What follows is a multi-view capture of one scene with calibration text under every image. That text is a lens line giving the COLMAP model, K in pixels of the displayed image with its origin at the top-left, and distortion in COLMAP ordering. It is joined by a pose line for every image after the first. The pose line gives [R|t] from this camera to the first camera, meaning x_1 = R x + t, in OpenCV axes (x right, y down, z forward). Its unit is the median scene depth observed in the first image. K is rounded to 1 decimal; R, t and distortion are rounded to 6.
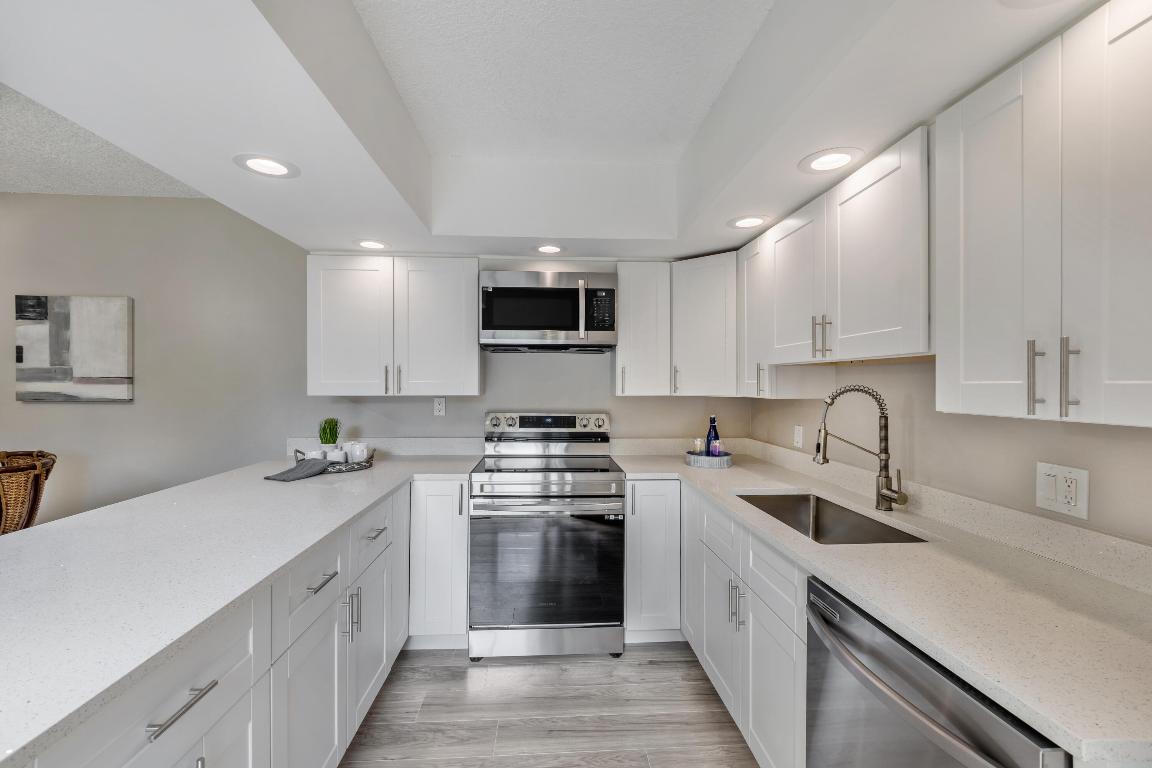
lens RADIAL K [[494.7, 0, 581.3], [0, 494.7, 384.1], [0, 0, 1]] dist [-0.006251, -0.000220]
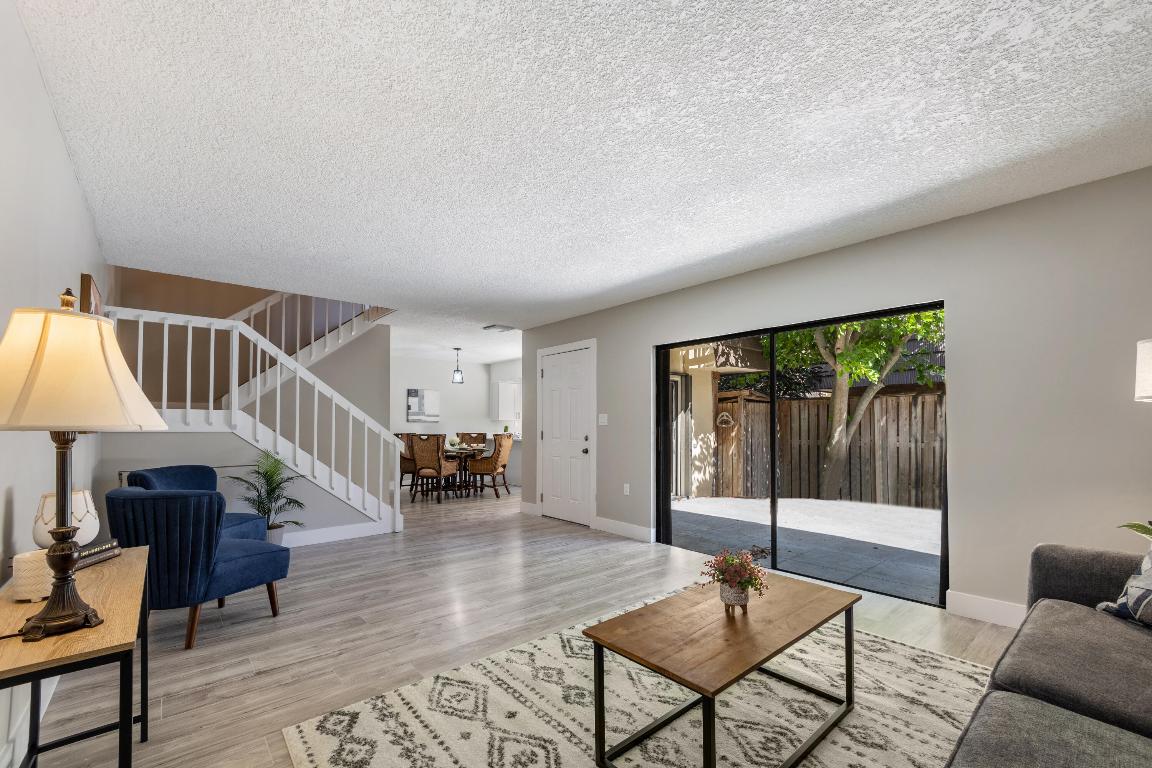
lens RADIAL K [[479.1, 0, 591.3], [0, 479.1, 423.5], [0, 0, 1]] dist [-0.001370, -0.000078]
pose [[0.790355, -0.003922, 0.612636, -2.197426], [0.005704, 0.999983, -0.000958, 0.056855], [-0.612622, 0.004252, 0.790365, -2.298996]]
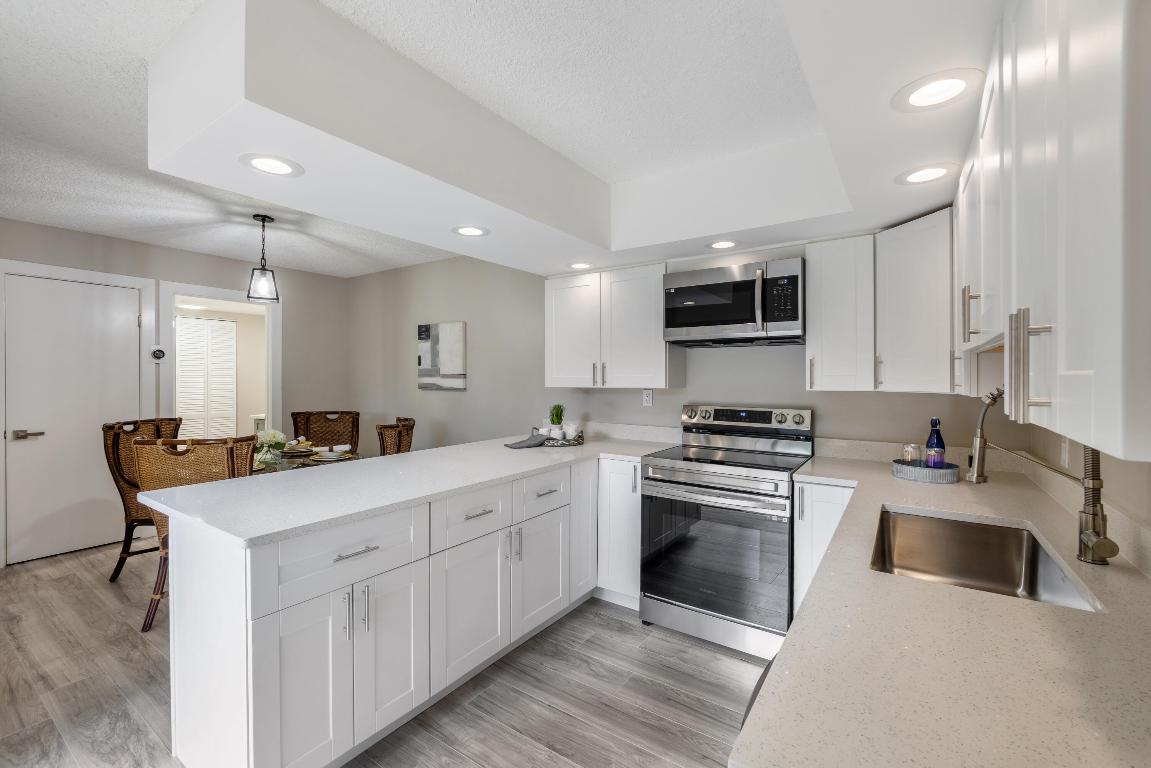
lens RADIAL K [[490.7, 0, 571.5], [0, 490.7, 380.4], [0, 0, 1]] dist [-0.000537, -0.000303]
pose [[0.781711, 0.001392, -0.623639, 0.304869], [0.000740, 0.999995, 0.003159, 0.001643], [0.623640, -0.002931, 0.781706, 0.020256]]
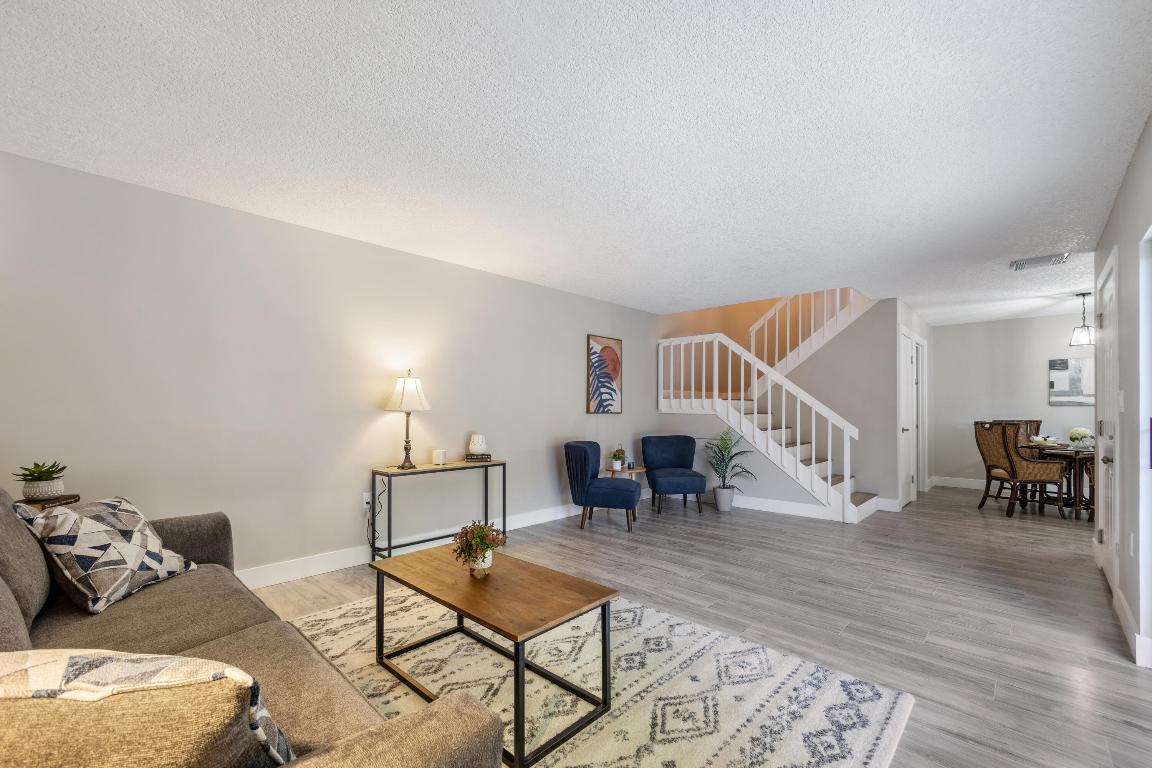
lens RADIAL K [[488.5, 0, 576.2], [0, 488.5, 405.0], [0, 0, 1]] dist [-0.000479, -0.000025]
pose [[0.683602, -0.007996, -0.729812, -1.027130], [0.001442, 0.999953, -0.009605, 0.055629], [0.729854, 0.005514, 0.683581, -2.316681]]
